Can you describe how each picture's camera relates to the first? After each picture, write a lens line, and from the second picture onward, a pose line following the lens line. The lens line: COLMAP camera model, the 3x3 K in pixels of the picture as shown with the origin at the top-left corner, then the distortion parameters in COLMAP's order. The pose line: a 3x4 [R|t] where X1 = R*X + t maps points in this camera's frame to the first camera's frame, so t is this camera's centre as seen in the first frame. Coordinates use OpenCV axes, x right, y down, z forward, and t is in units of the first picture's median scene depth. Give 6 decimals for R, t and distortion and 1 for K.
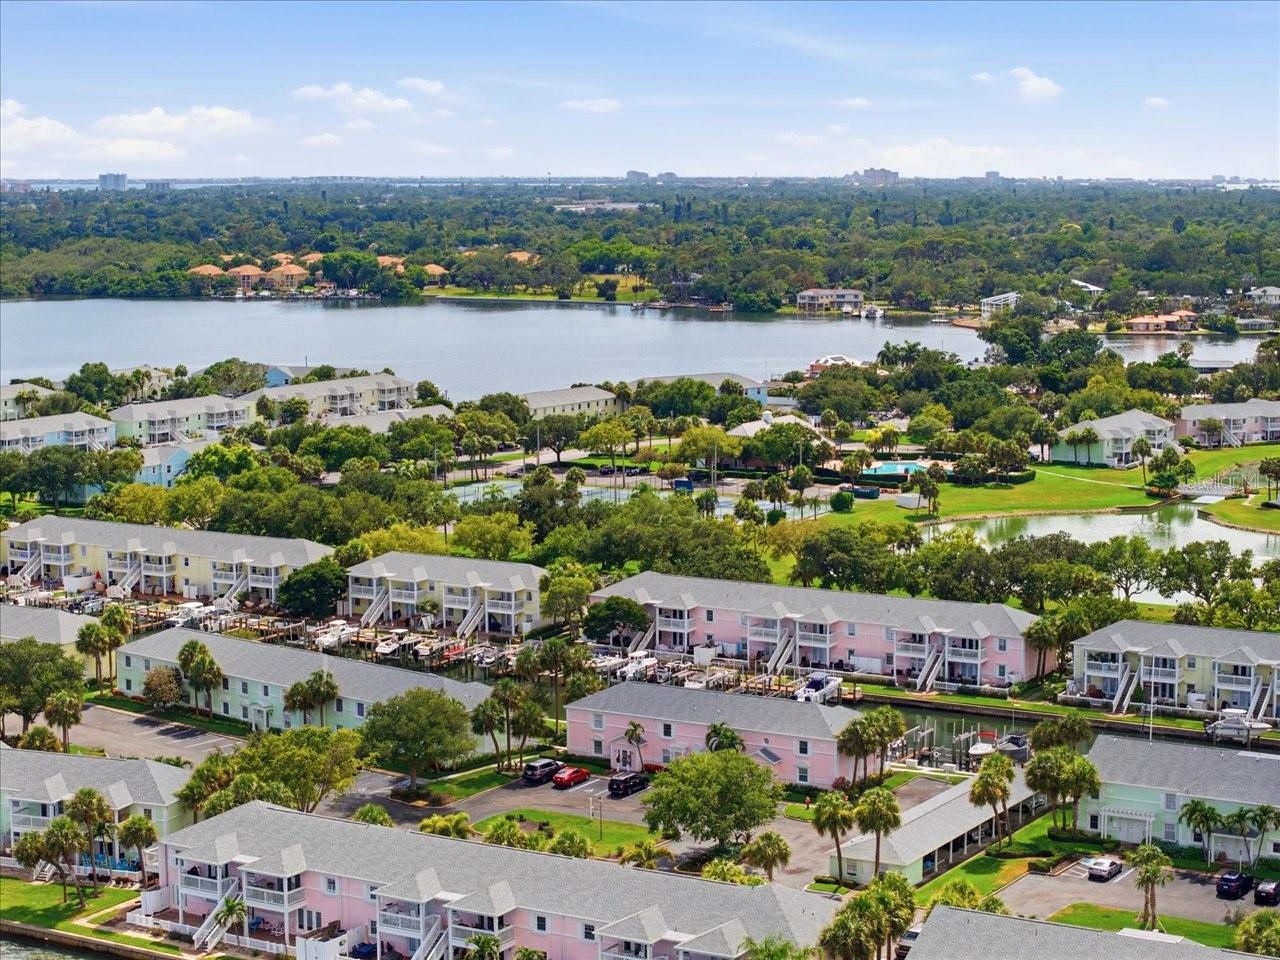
lens RADIAL K [[2560.5, 0, 640.0], [0, 2560.5, 480.0], [0, 0, 1]] dist [-0.151790, 0.325310]
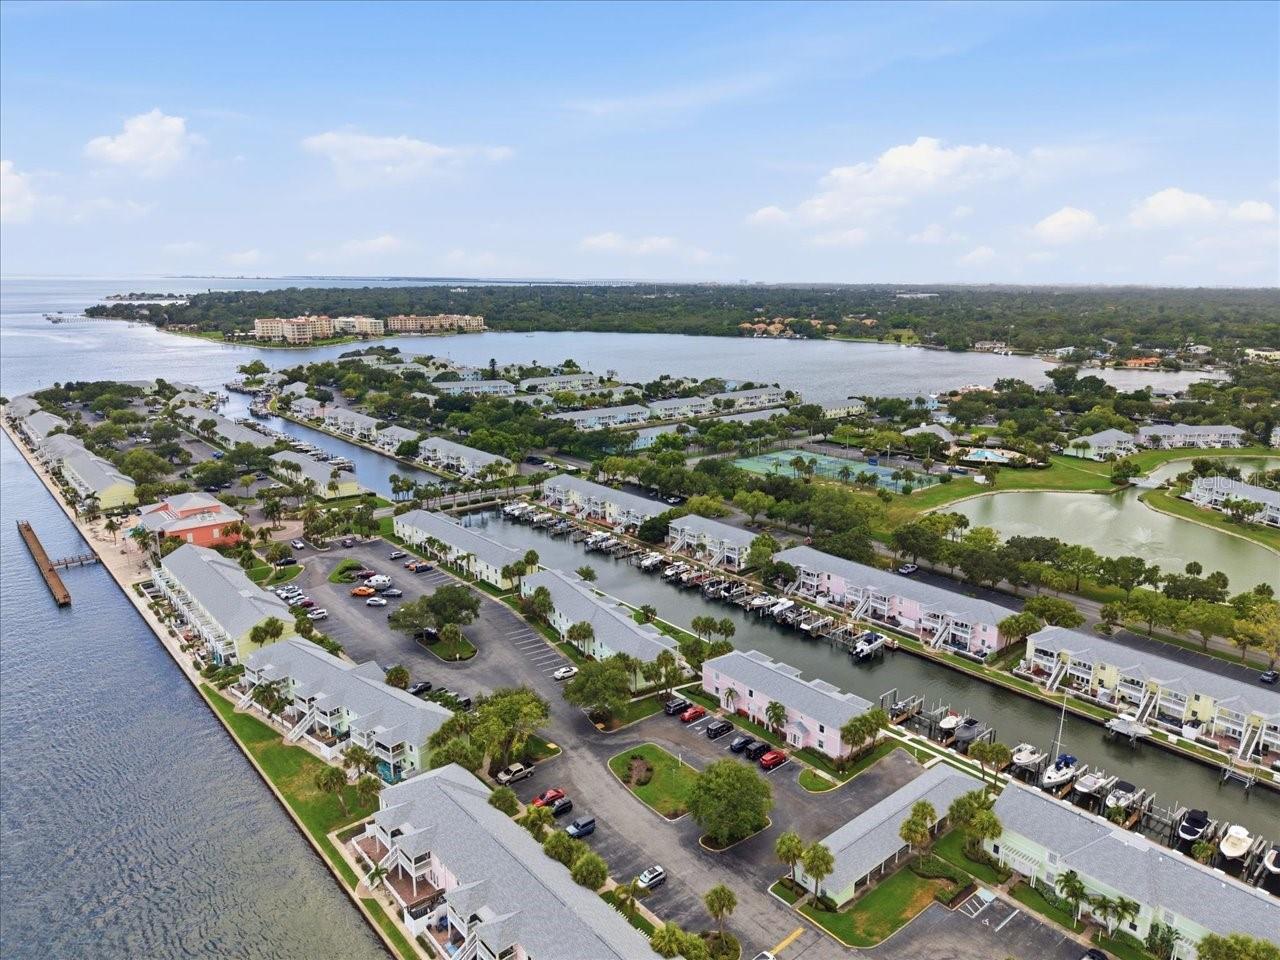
lens RADIAL K [[849.9, 0, 641.3], [0, 849.9, 482.2], [0, 0, 1]] dist [0.069114, -0.085583]
pose [[0.946570, 0.082712, -0.311712, 0.055722], [-0.046170, 0.991351, 0.122849, -0.057790], [0.319177, -0.101893, 0.942201, 0.222962]]
